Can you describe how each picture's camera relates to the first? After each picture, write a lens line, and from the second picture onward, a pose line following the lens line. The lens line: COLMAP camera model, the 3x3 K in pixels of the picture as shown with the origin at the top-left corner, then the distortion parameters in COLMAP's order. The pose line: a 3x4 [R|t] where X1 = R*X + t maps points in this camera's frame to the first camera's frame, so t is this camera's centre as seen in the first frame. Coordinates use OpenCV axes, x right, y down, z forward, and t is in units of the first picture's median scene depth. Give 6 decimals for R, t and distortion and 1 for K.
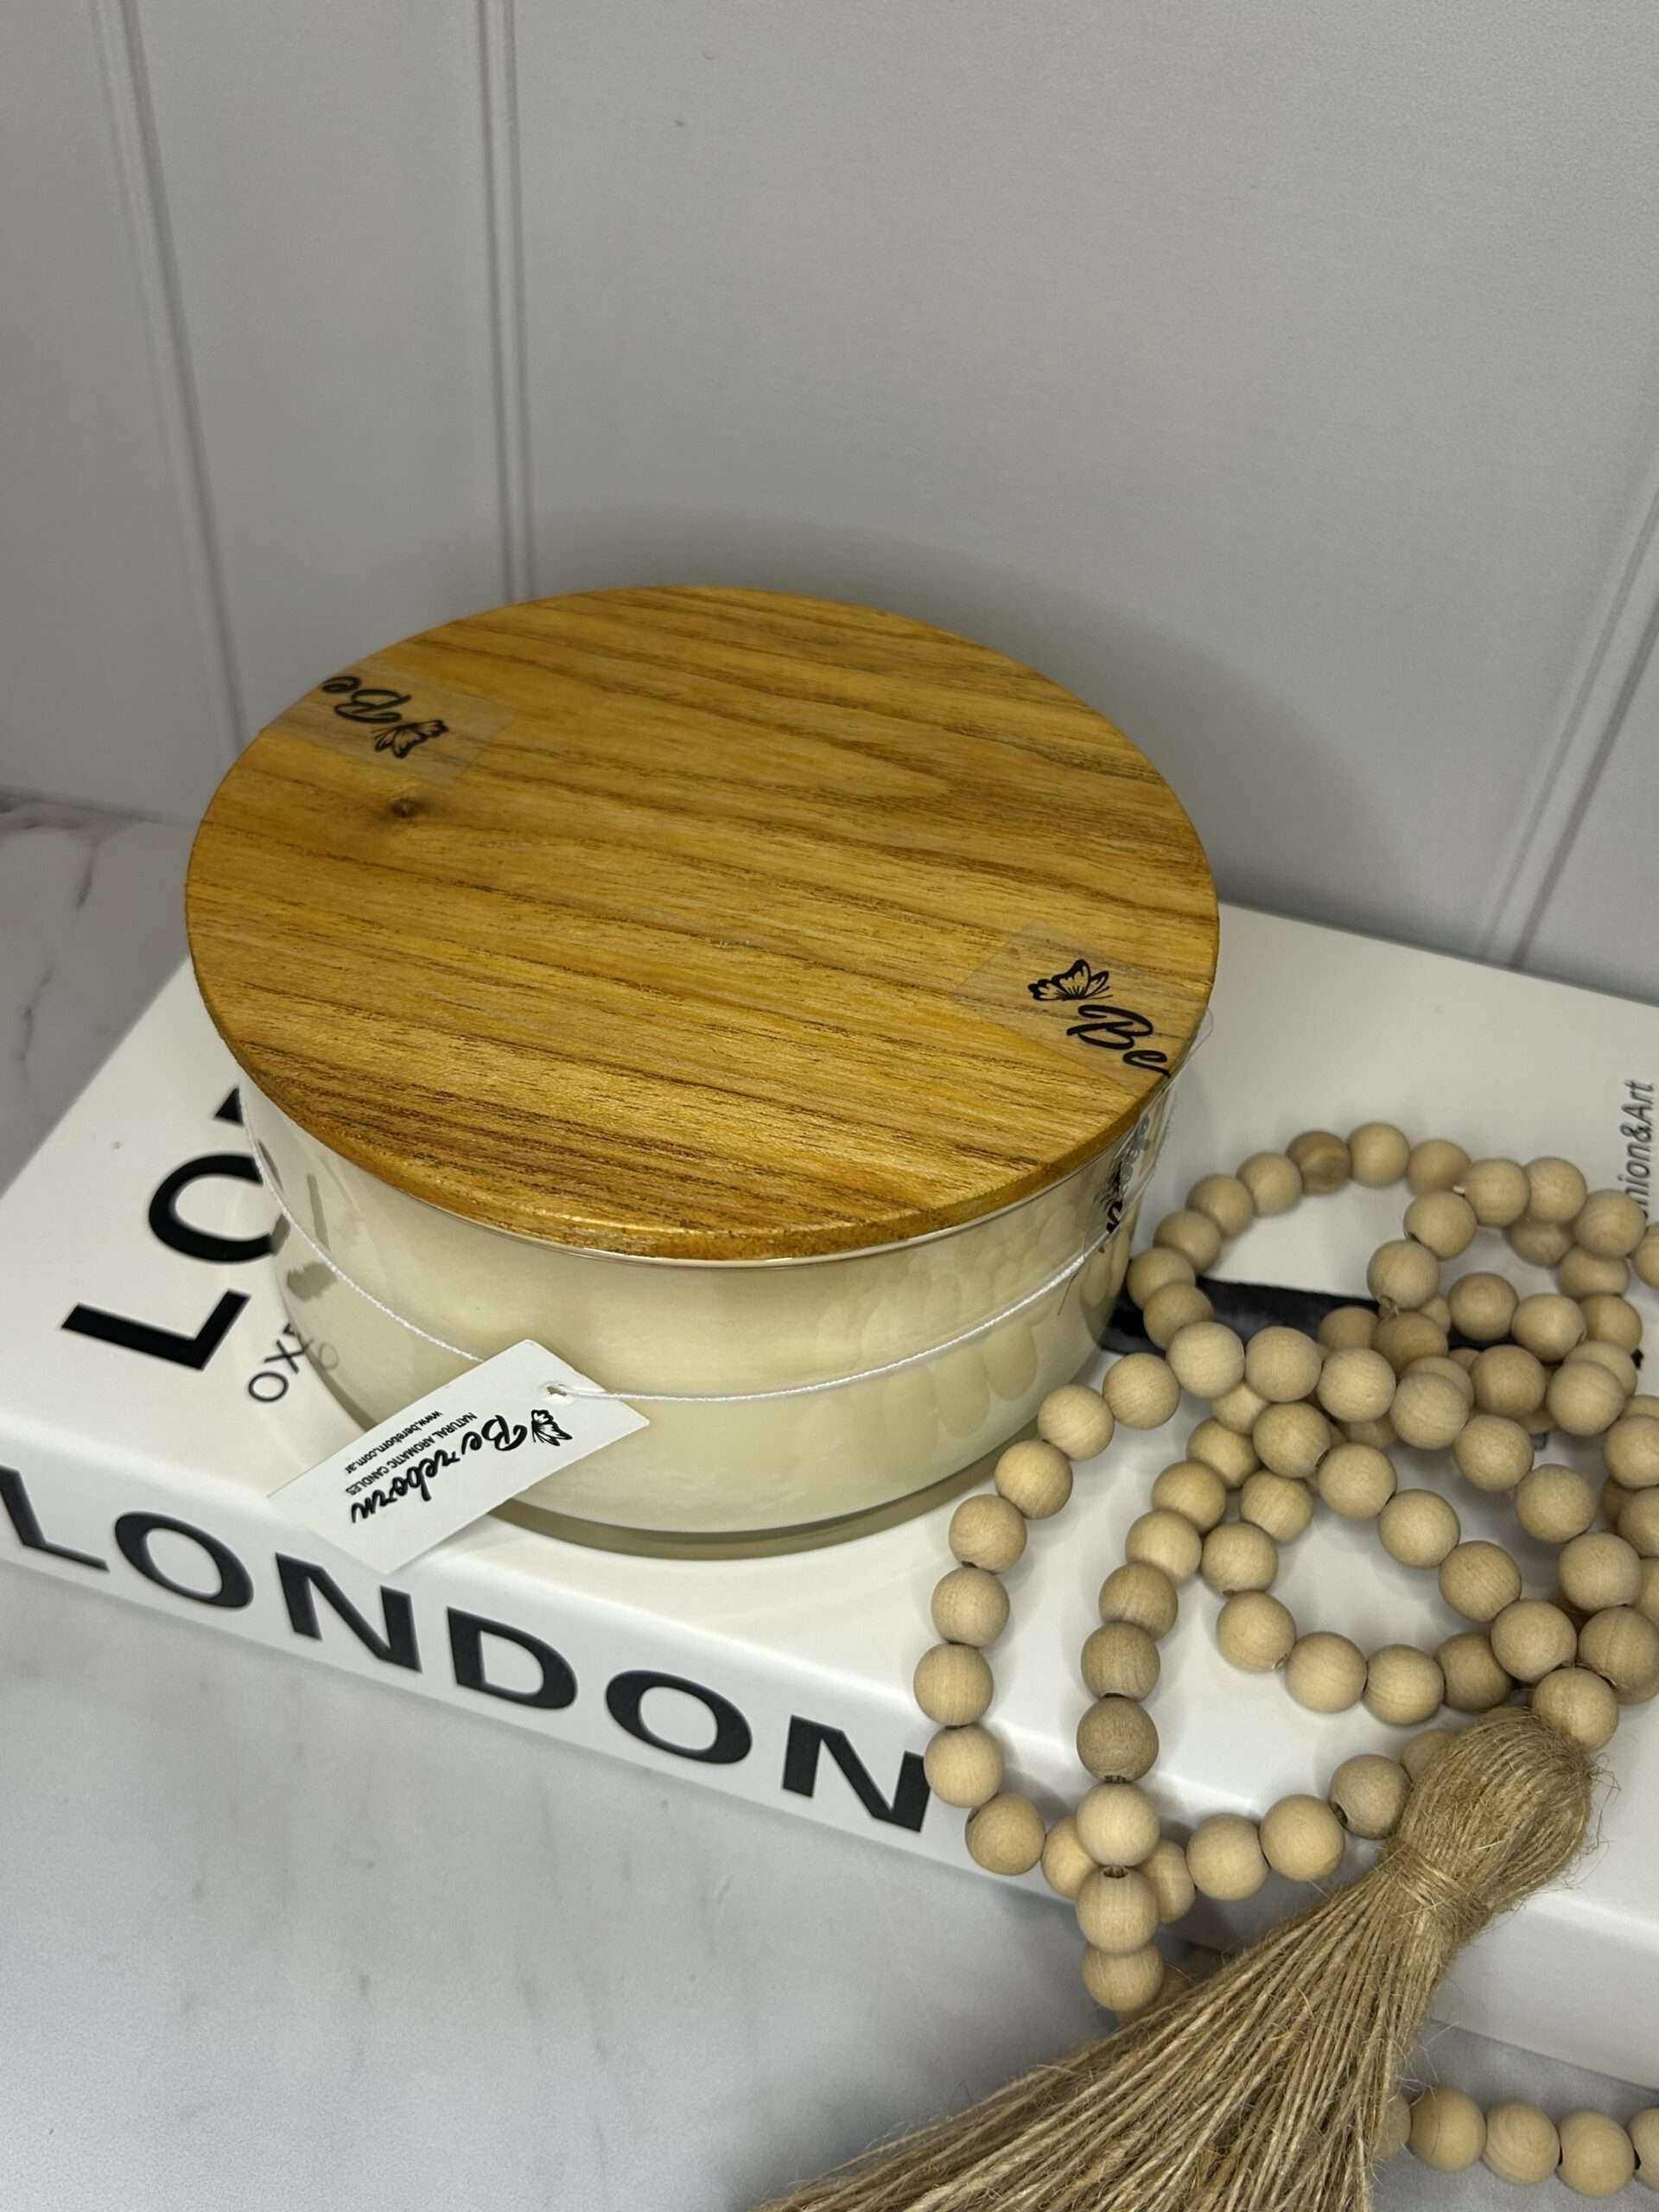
lens RADIAL K [[2002.2, 0, 806.1], [0, 2002.2, 1171.0], [0, 0, 1]] dist [0.002138, -0.032870]
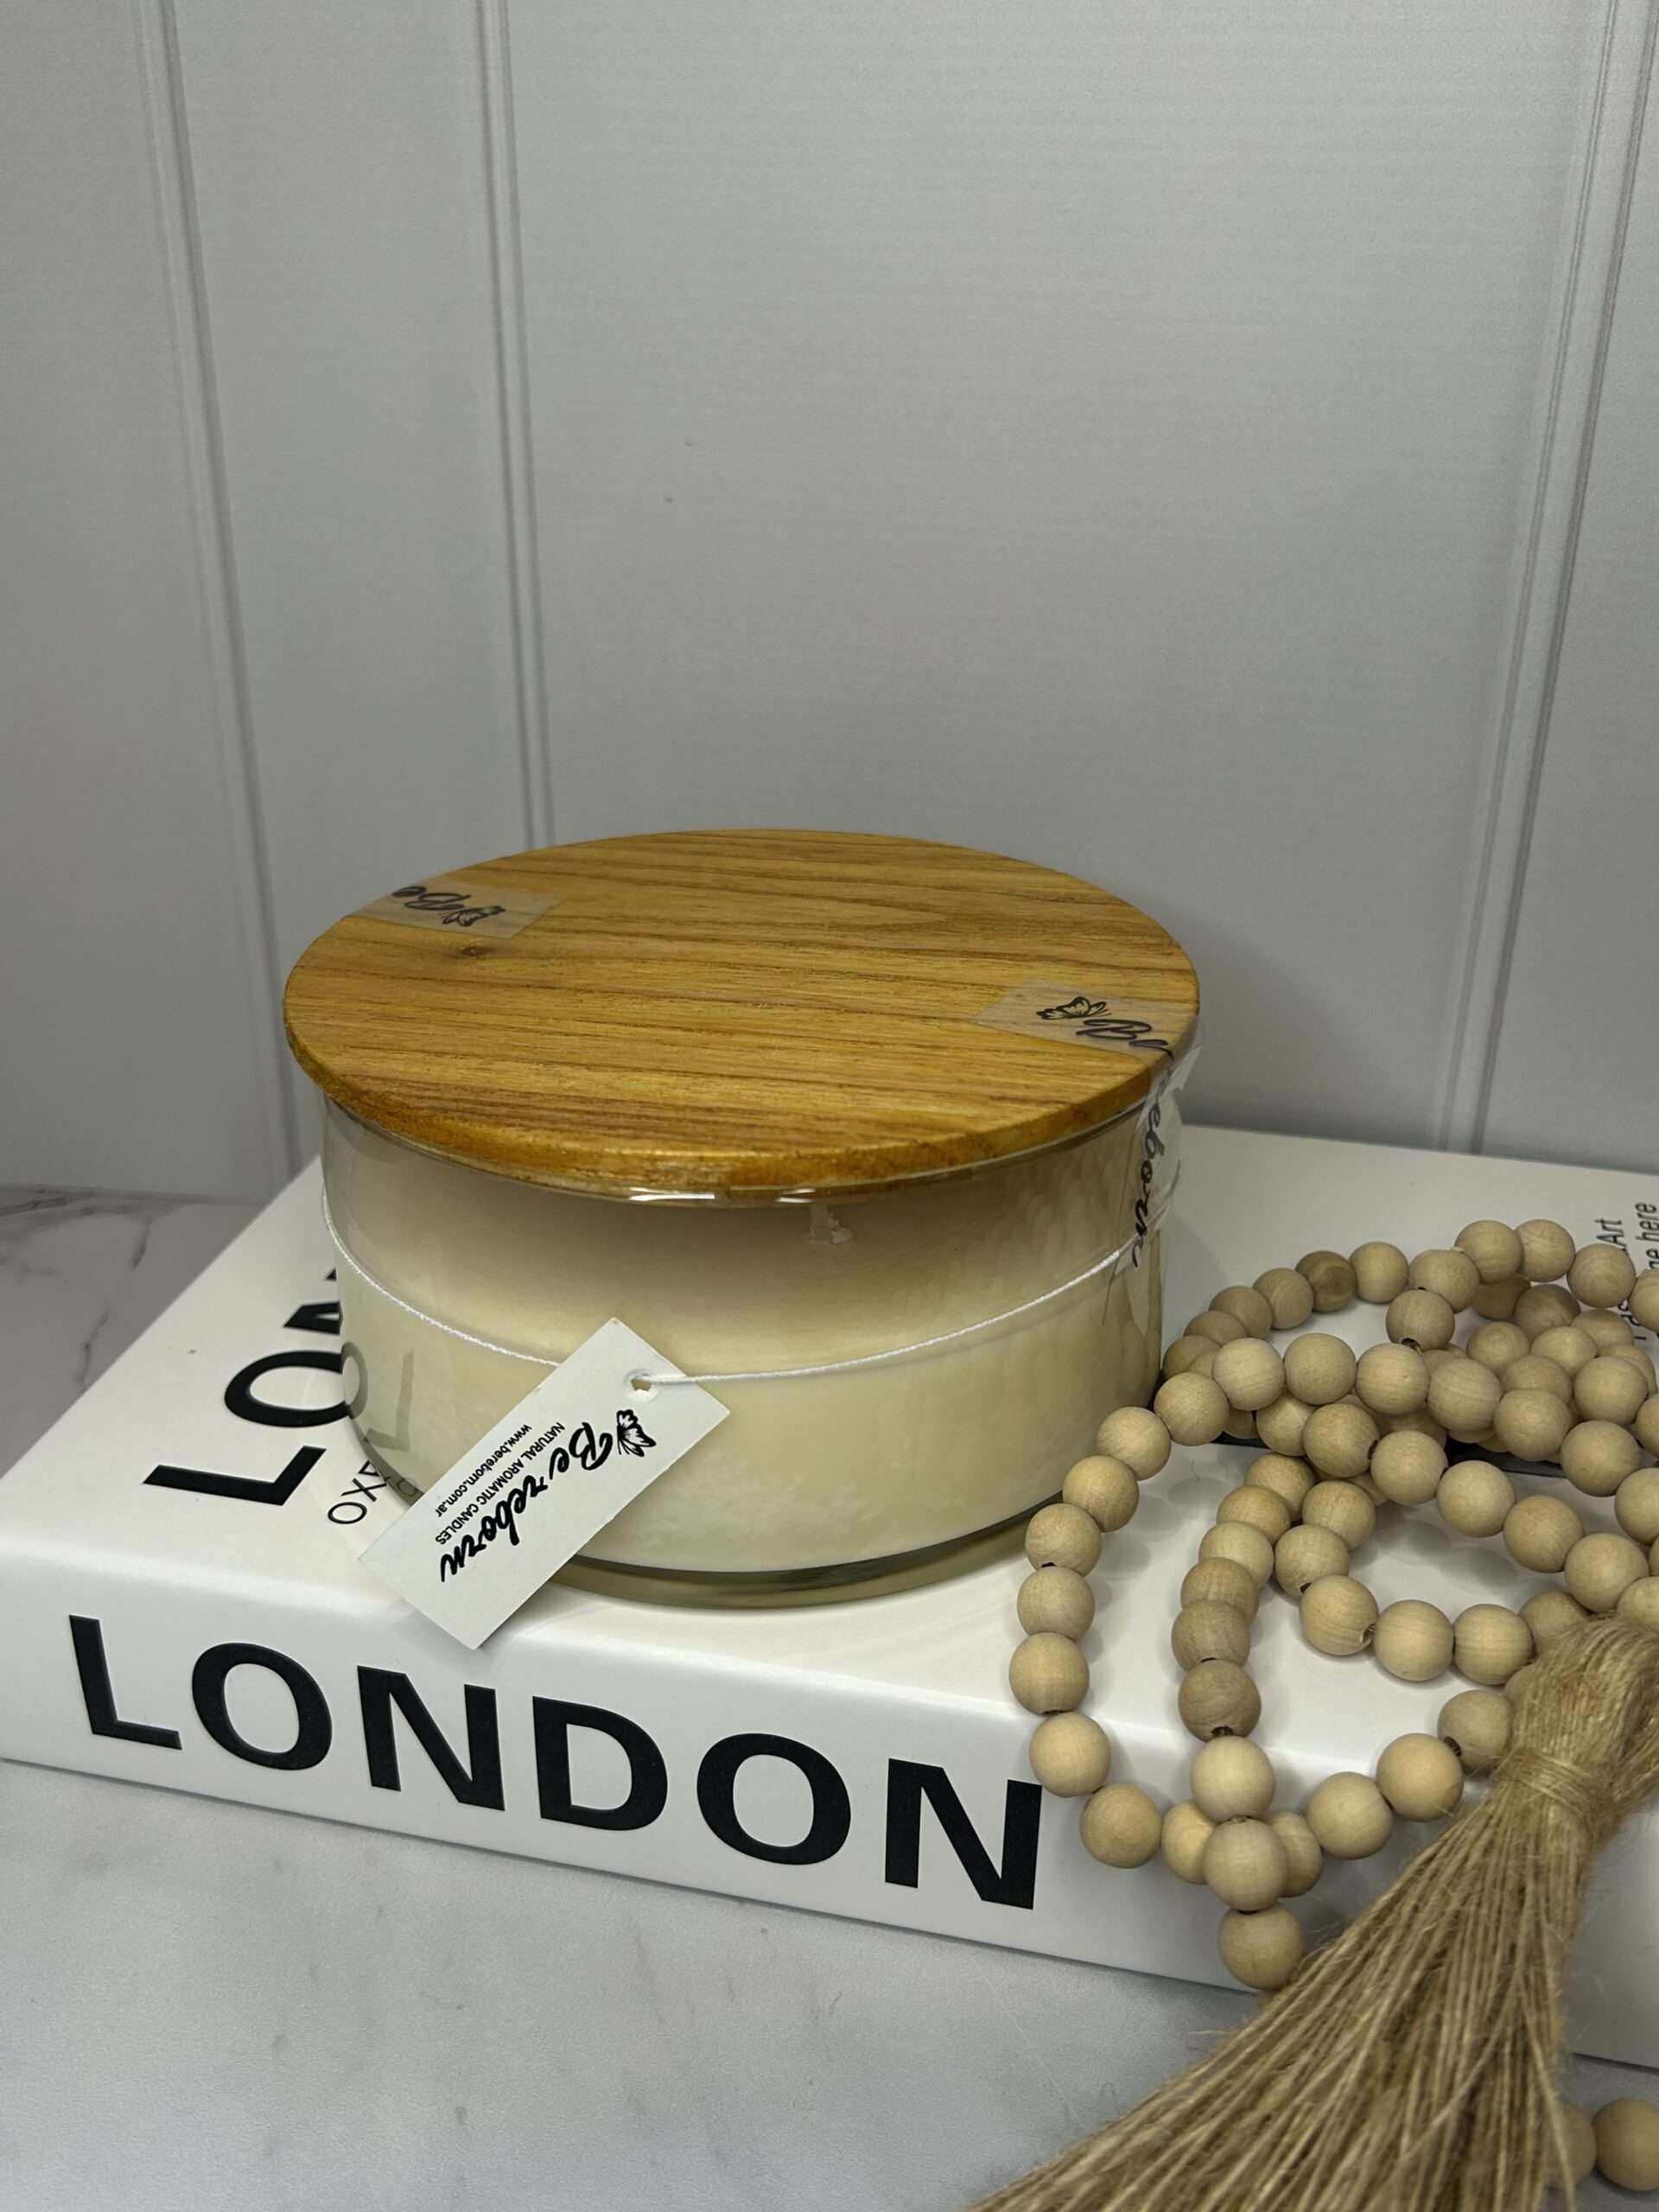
lens RADIAL K [[2002.2, 0, 824.6], [0, 2002.2, 1134.5], [0, 0, 1]] dist [0.002138, -0.032870]
pose [[0.996098, -0.081236, 0.034476, -0.046648], [0.088149, 0.934477, -0.344938, 0.312272], [-0.004196, 0.346631, 0.937992, -0.030962]]
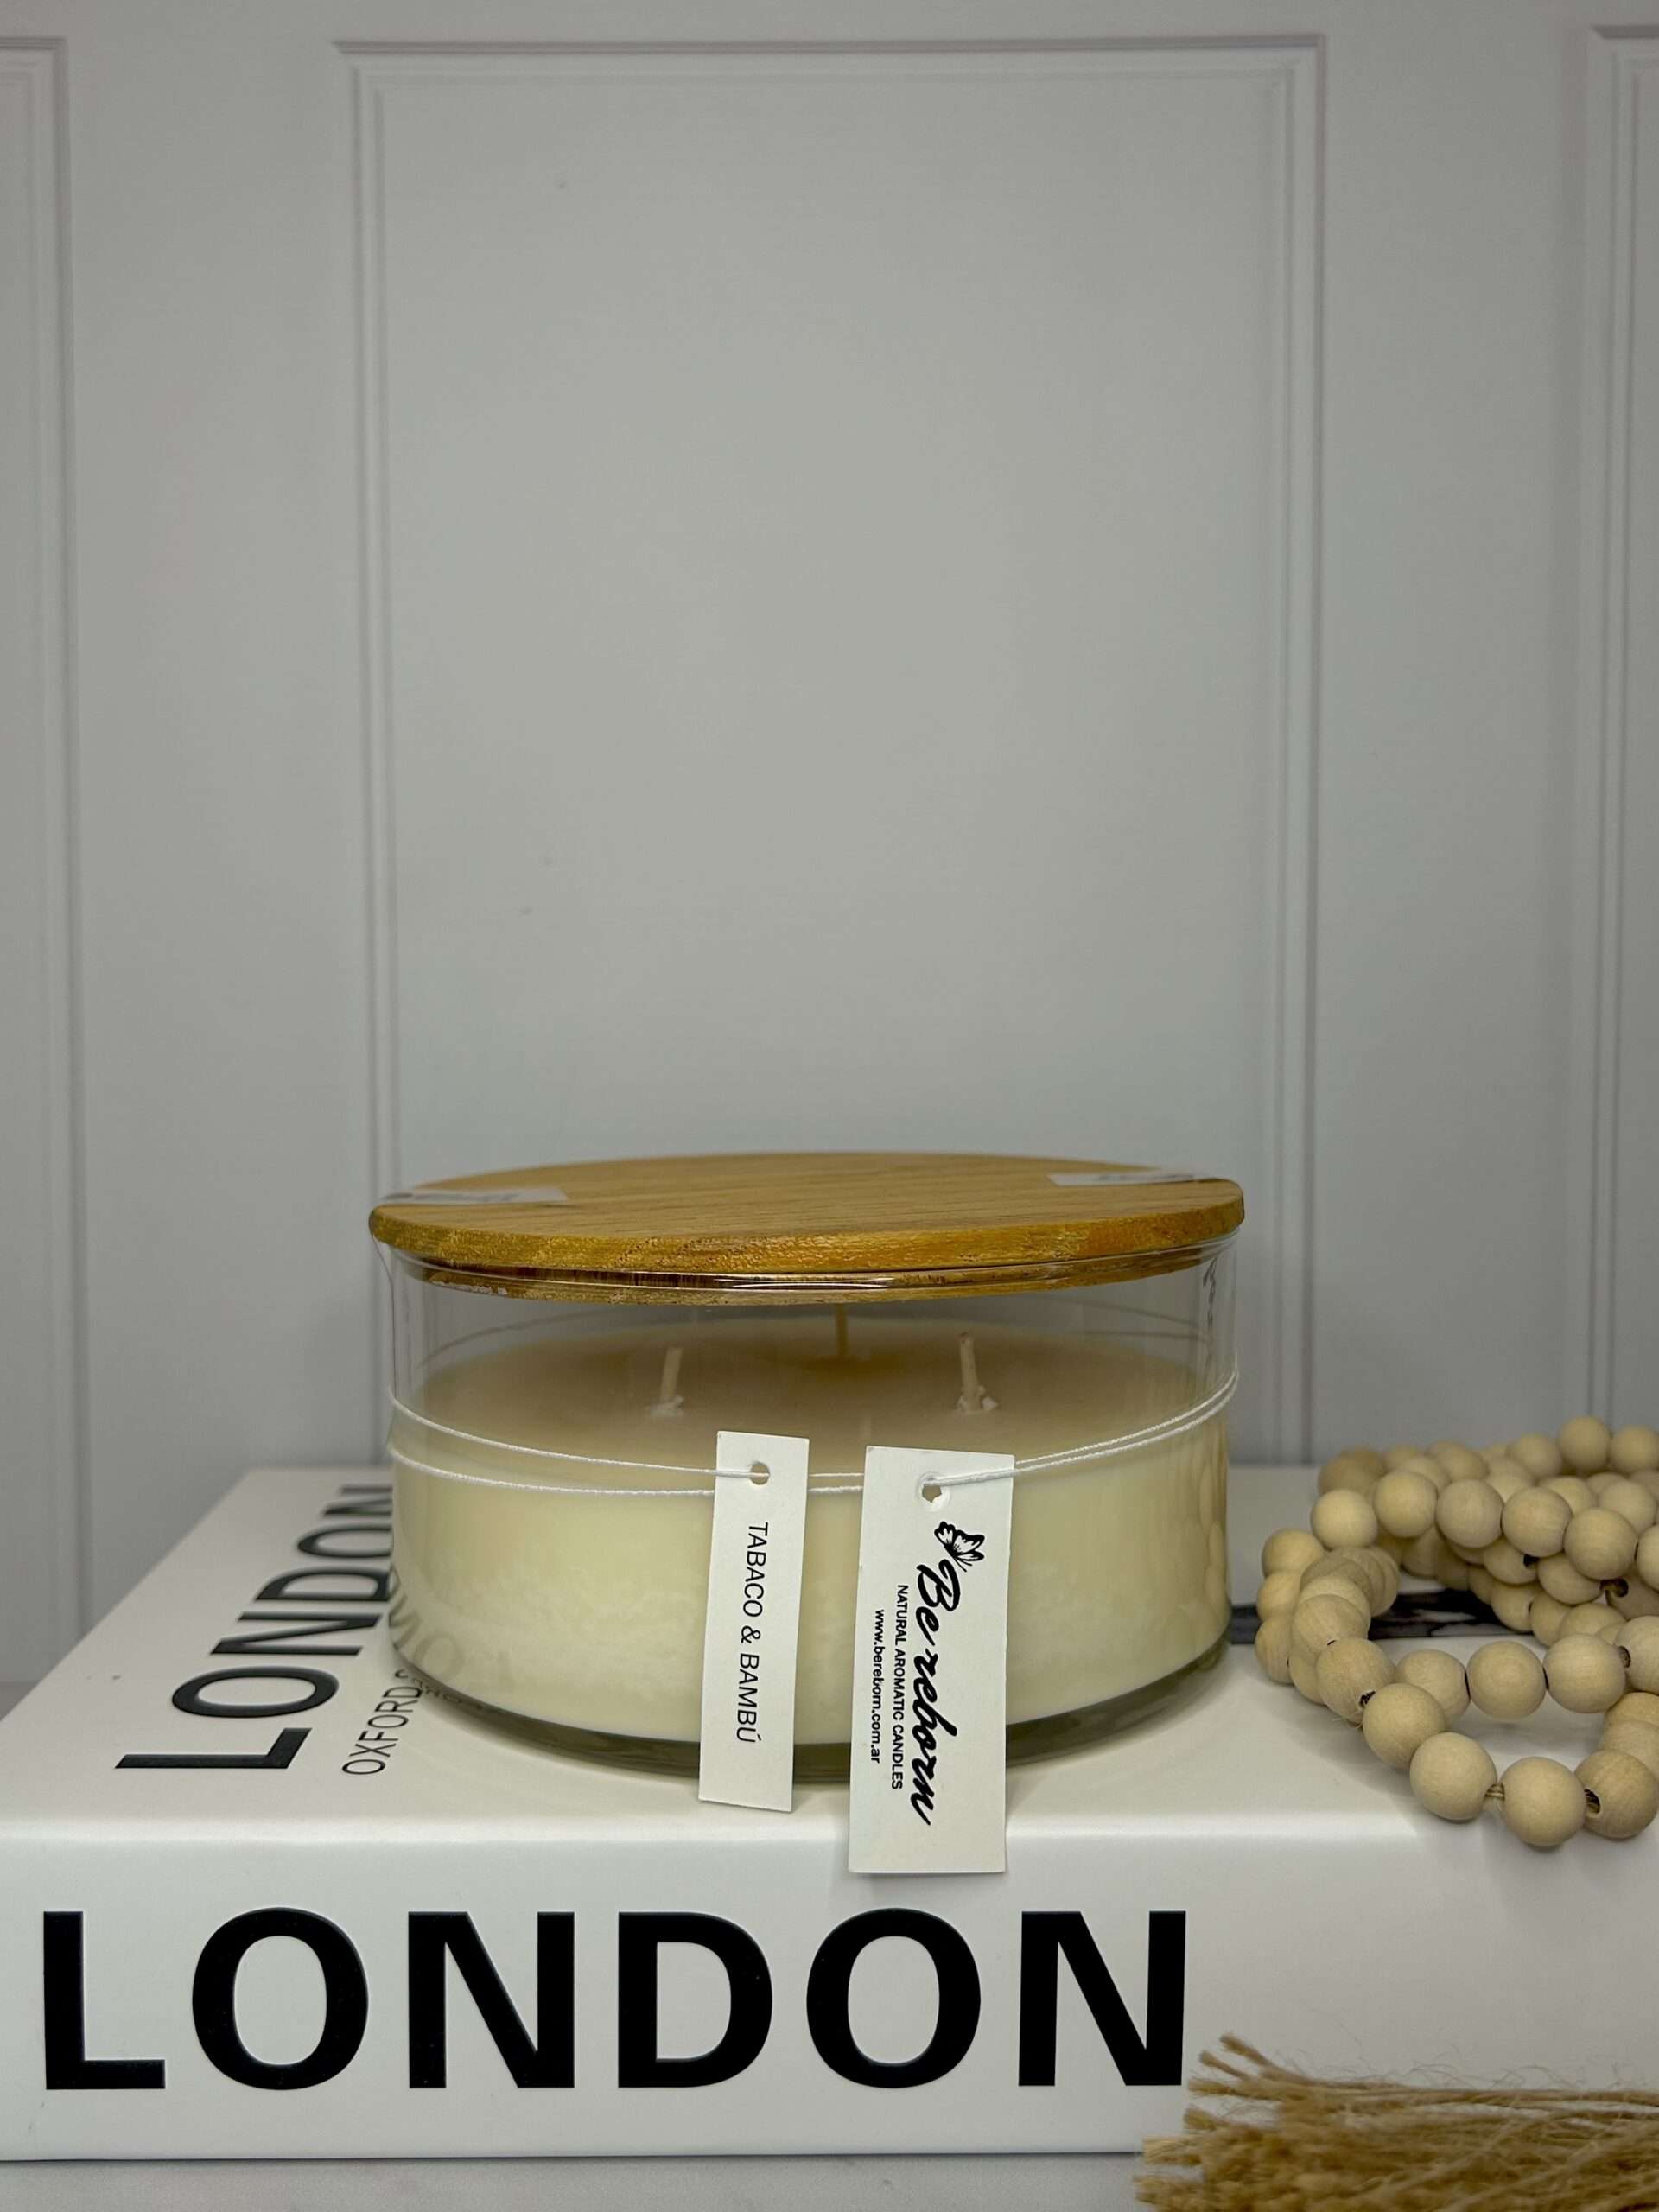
lens RADIAL K [[2002.2, 0, 811.1], [0, 2002.2, 1117.7], [0, 0, 1]] dist [0.002138, -0.032870]
pose [[0.950304, -0.083768, 0.299842, -0.336313], [0.262836, 0.732053, -0.628503, 0.542022], [-0.166851, 0.676078, 0.717690, 0.101403]]
